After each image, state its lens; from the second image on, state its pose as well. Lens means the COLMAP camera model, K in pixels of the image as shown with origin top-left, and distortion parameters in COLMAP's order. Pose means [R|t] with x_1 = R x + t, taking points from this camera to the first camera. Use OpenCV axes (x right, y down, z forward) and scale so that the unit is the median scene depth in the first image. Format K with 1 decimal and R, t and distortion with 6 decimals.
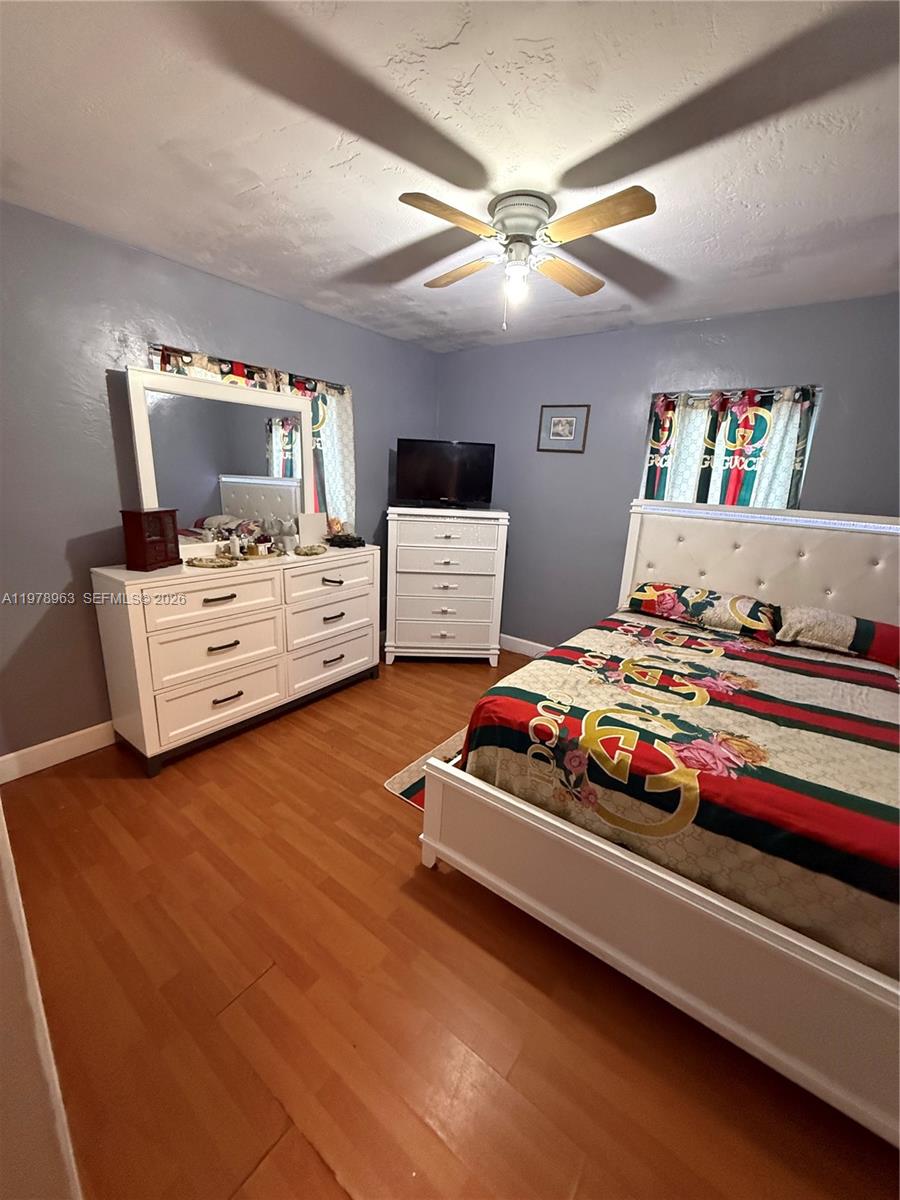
lens RADIAL K [[479.3, 0, 451.9], [0, 479.3, 595.4], [0, 0, 1]] dist [0.000185, -0.000261]
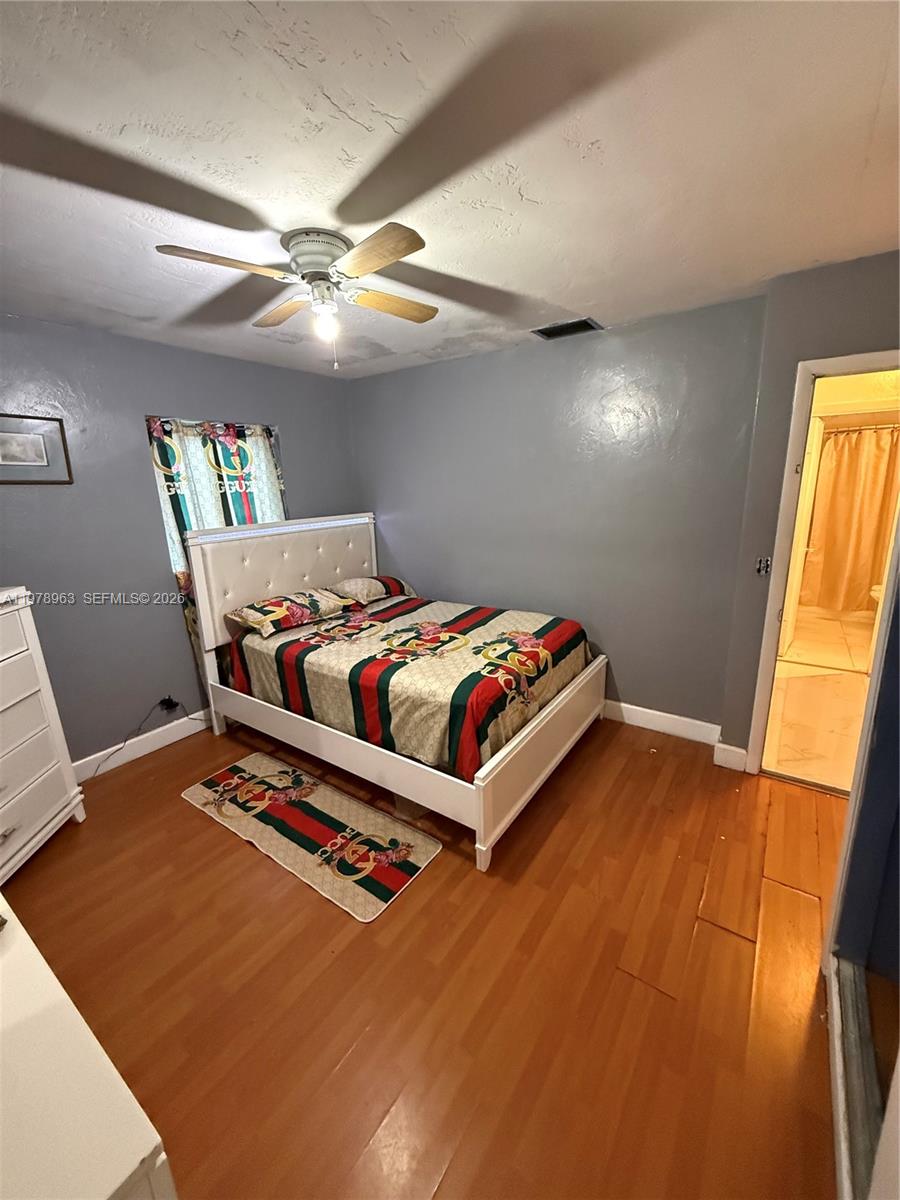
lens RADIAL K [[479.3, 0, 454.2], [0, 479.3, 593.5], [0, 0, 1]] dist [0.000185, -0.000261]
pose [[-0.032496, -0.273772, 0.961245, -0.779707], [0.280577, 0.920581, 0.271676, -0.279367], [-0.959281, 0.278531, 0.046899, 0.708960]]
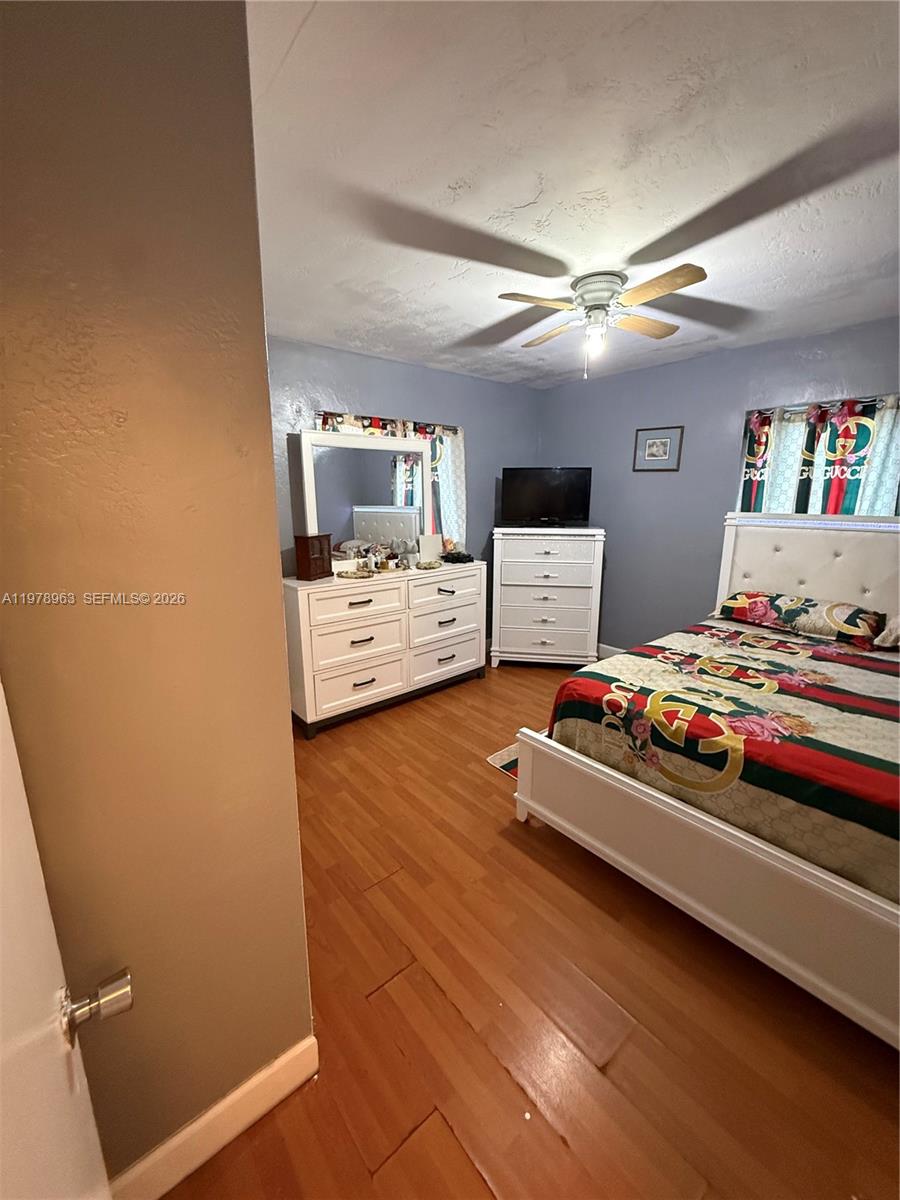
lens RADIAL K [[479.3, 0, 451.7], [0, 479.3, 596.2], [0, 0, 1]] dist [0.000185, -0.000261]
pose [[0.973644, -0.000263, -0.228071, 0.046081], [-0.010002, 0.998988, -0.043852, 0.046775], [0.227852, 0.044978, 0.972656, -0.201098]]
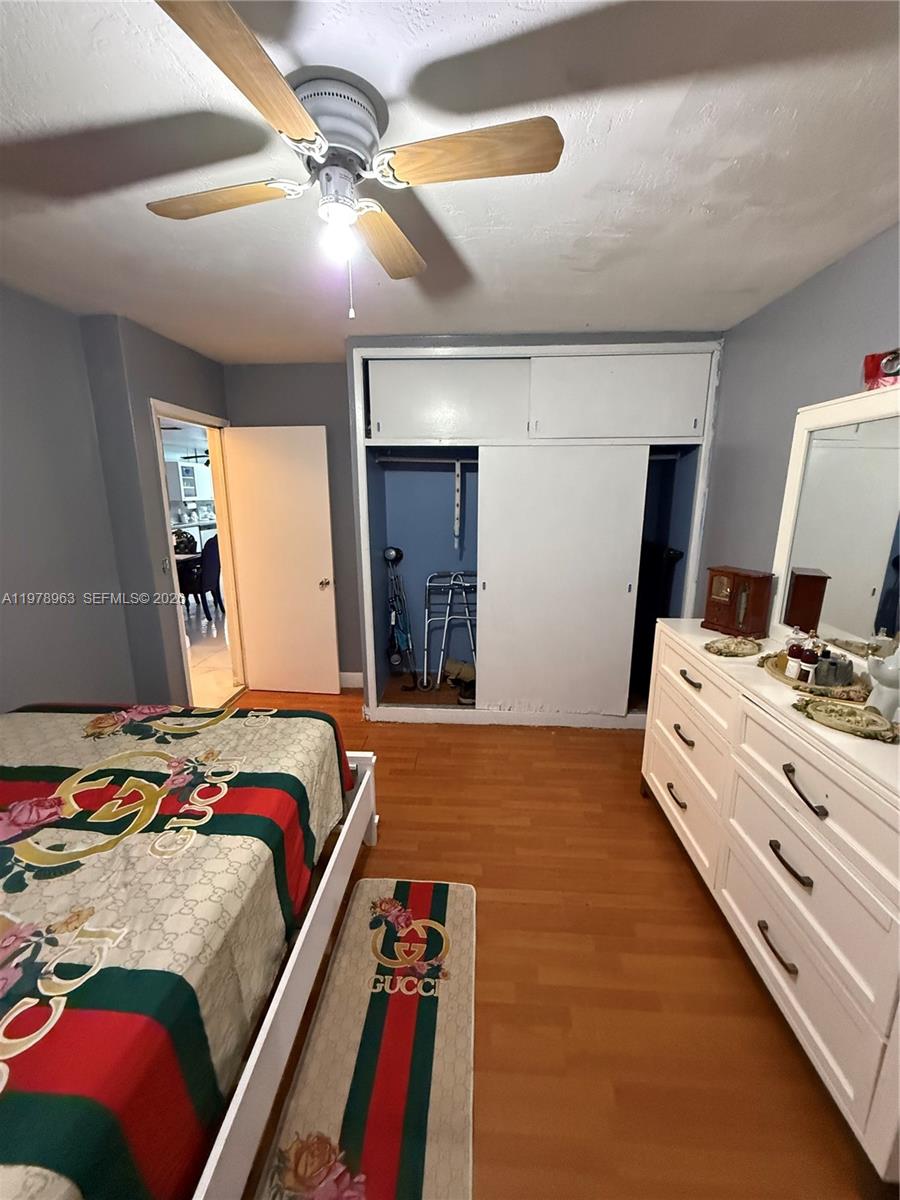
lens RADIAL K [[479.3, 0, 445.1], [0, 479.3, 595.4], [0, 0, 1]] dist [0.000185, -0.000261]
pose [[-0.838405, 0.072703, -0.540177, 0.327700], [-0.172475, 0.904747, 0.389468, -0.402741], [0.517039, 0.419699, -0.746005, 1.445216]]
